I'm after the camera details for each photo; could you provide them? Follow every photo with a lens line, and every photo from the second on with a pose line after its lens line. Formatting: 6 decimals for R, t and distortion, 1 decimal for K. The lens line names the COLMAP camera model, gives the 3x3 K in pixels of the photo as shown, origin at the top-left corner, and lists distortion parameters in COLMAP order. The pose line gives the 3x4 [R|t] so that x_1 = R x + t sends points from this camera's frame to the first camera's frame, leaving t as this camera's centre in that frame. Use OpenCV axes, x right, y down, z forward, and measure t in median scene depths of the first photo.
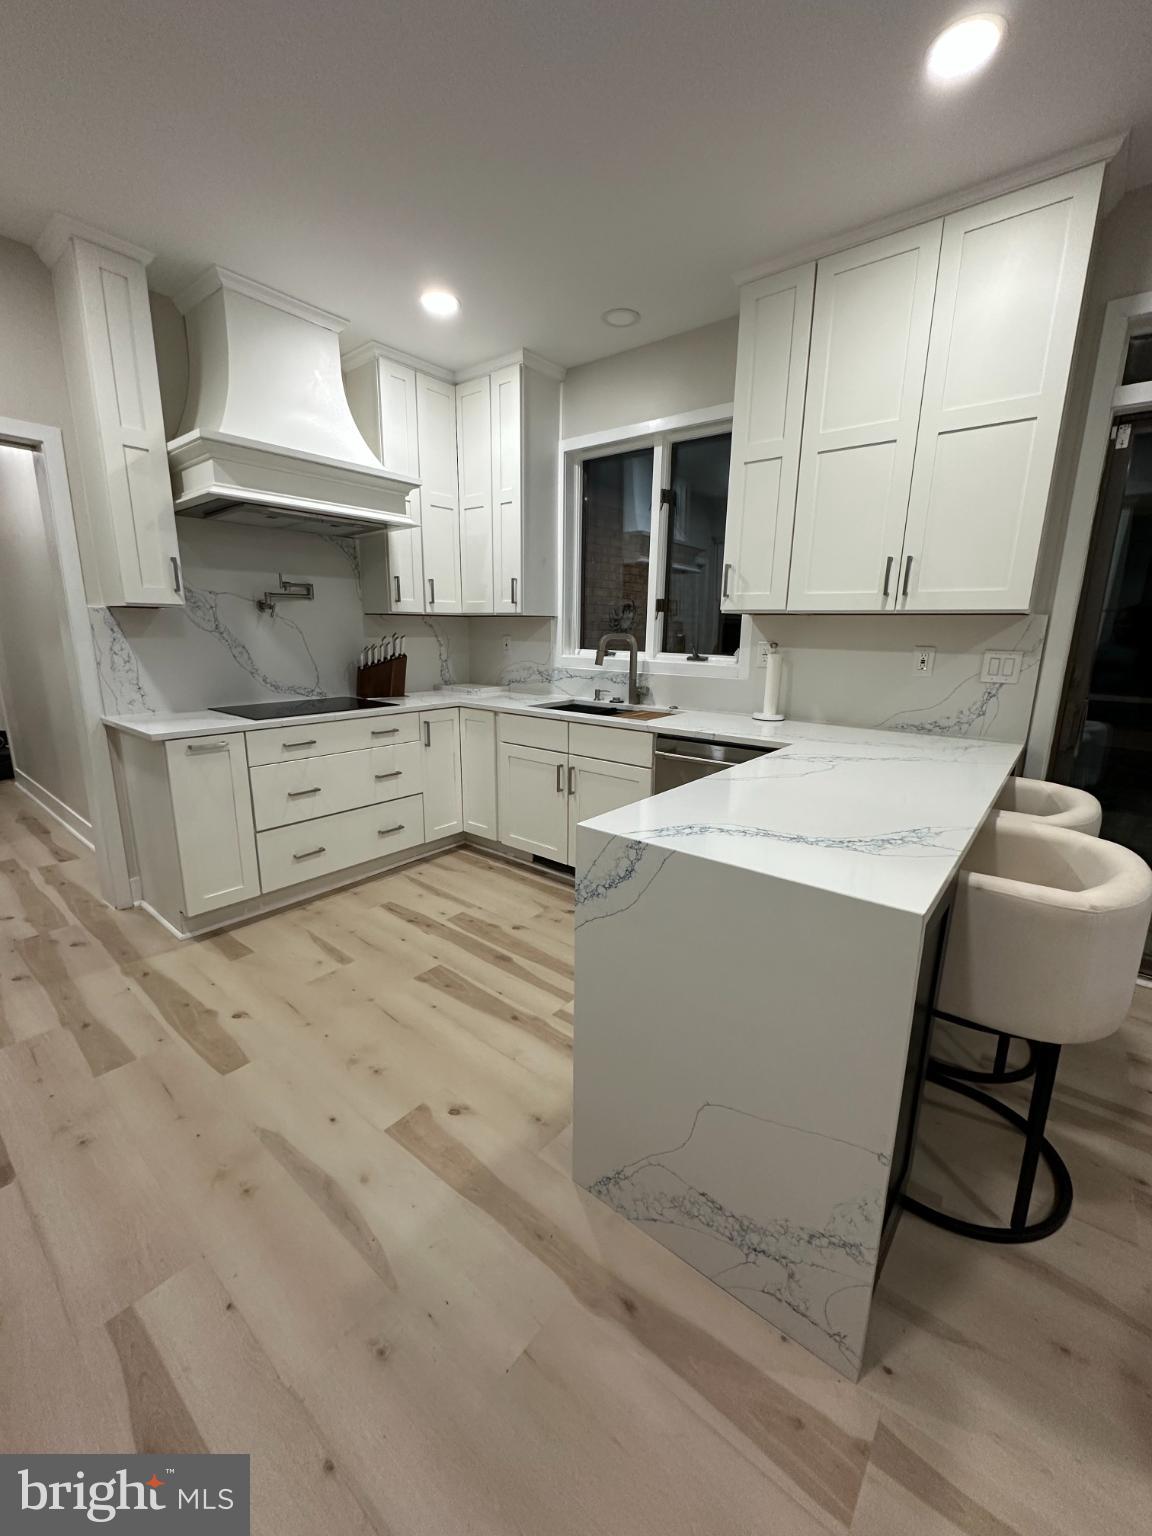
lens RADIAL K [[611.2, 0, 576.0], [0, 611.2, 768.0], [0, 0, 1]] dist [-0.006854, -0.000016]
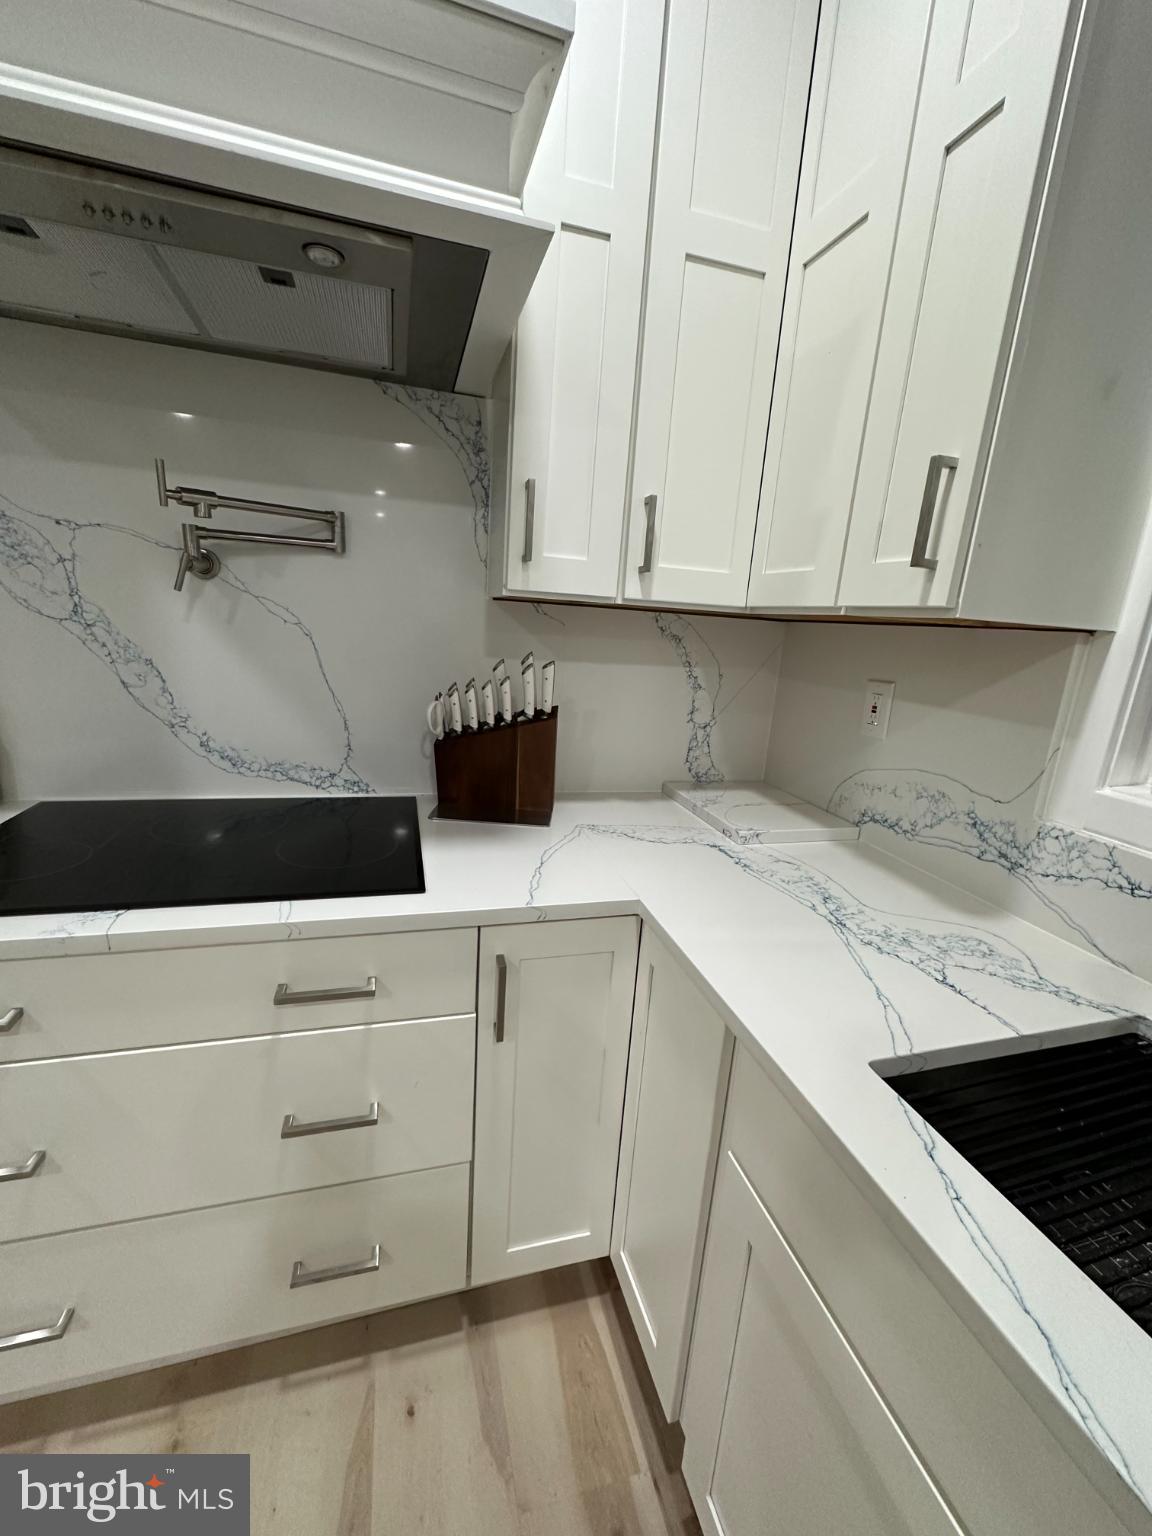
lens RADIAL K [[611.2, 0, 576.0], [0, 611.2, 768.0], [0, 0, 1]] dist [-0.006854, -0.000016]
pose [[0.816905, 0.176004, -0.549262, -0.065447], [-0.183694, 0.982107, 0.041500, -0.172287], [0.546738, 0.066995, 0.834619, 0.712933]]
